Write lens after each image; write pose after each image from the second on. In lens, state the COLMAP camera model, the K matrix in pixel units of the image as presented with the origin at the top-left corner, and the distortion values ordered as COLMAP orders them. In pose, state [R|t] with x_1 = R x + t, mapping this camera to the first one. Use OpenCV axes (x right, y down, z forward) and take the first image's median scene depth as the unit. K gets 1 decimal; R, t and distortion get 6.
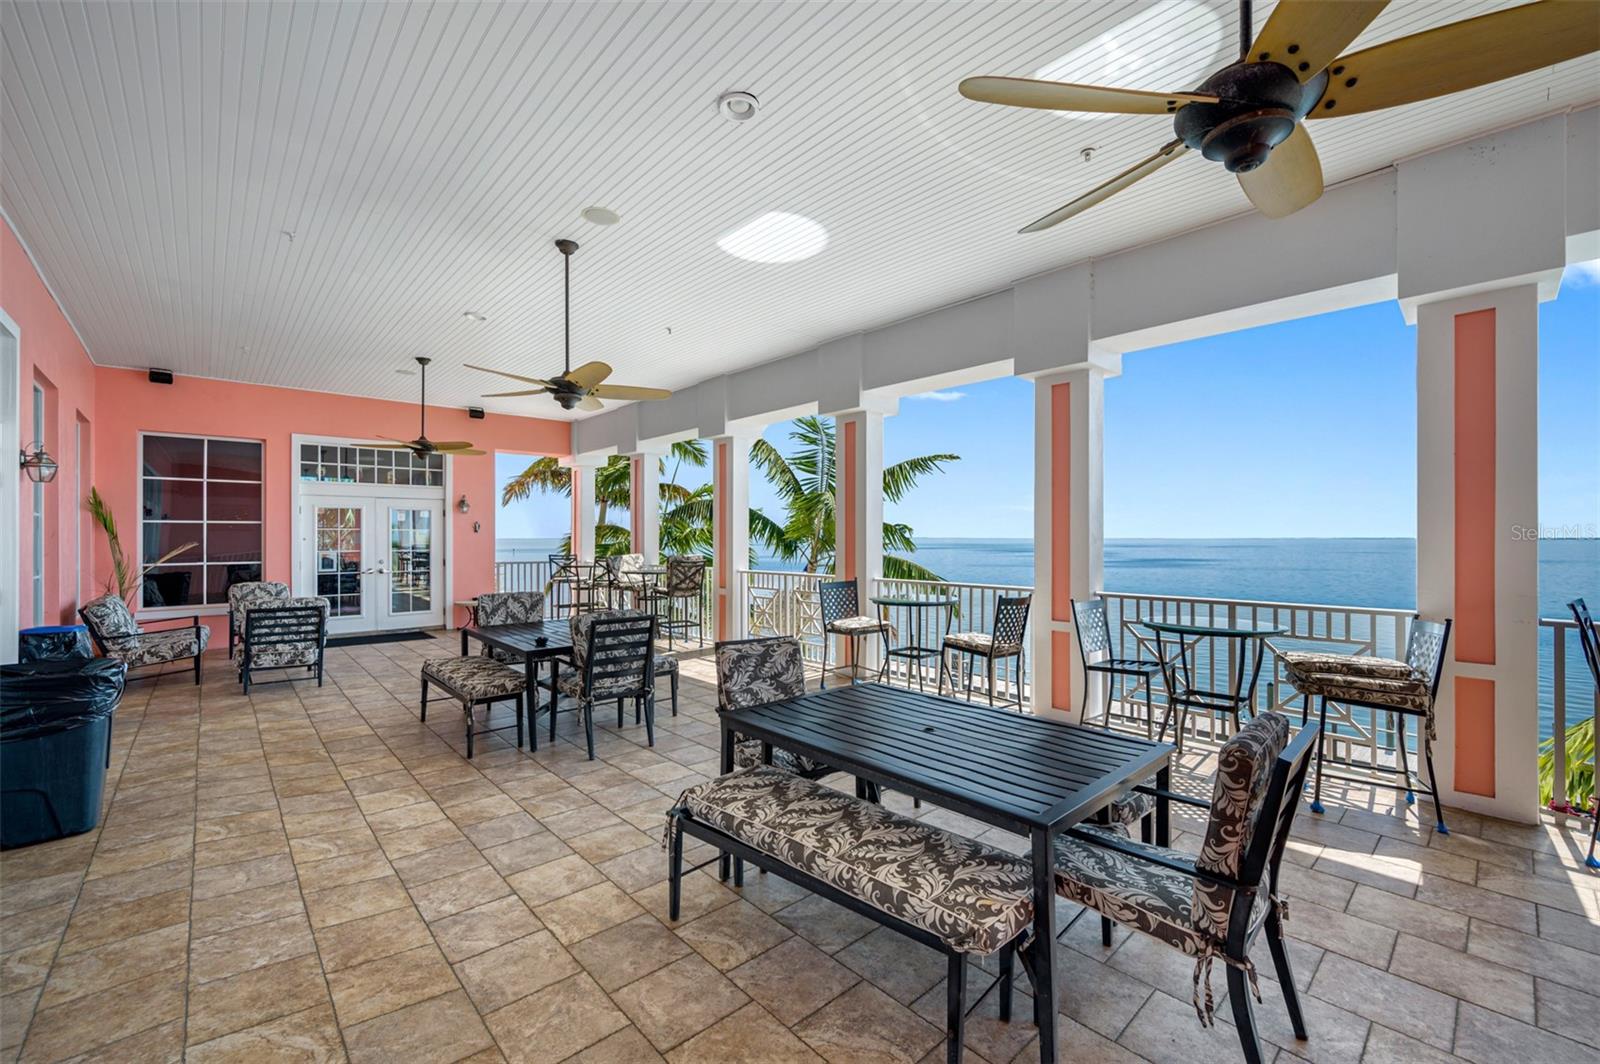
lens RADIAL K [[653.7, 0, 800.0], [0, 653.7, 532.0], [0, 0, 1]] dist [0.000577, 0.000056]
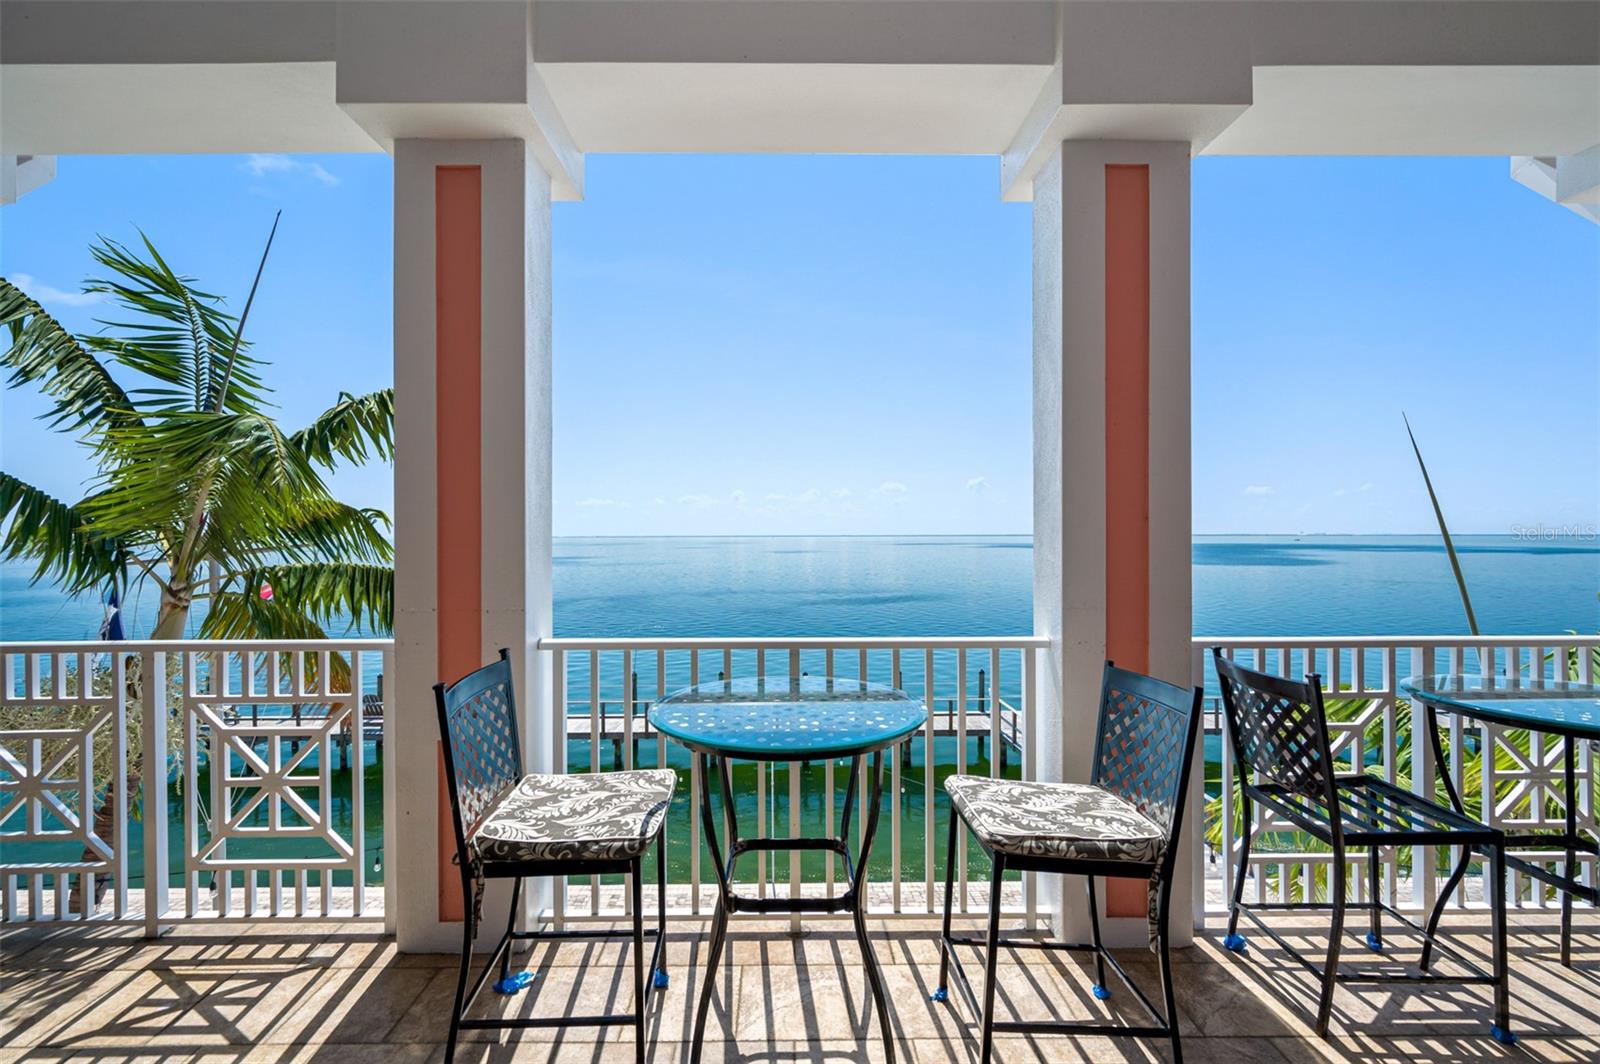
lens RADIAL K [[688.8, 0, 800.0], [0, 688.8, 532.0], [0, 0, 1]] dist [0.000019, 0.000053]
pose [[0.670386, 0.003127, 0.742006, -0.038241], [-0.003832, 0.999992, -0.000752, 0.008373], [-0.742003, -0.002339, 0.670393, 0.398860]]
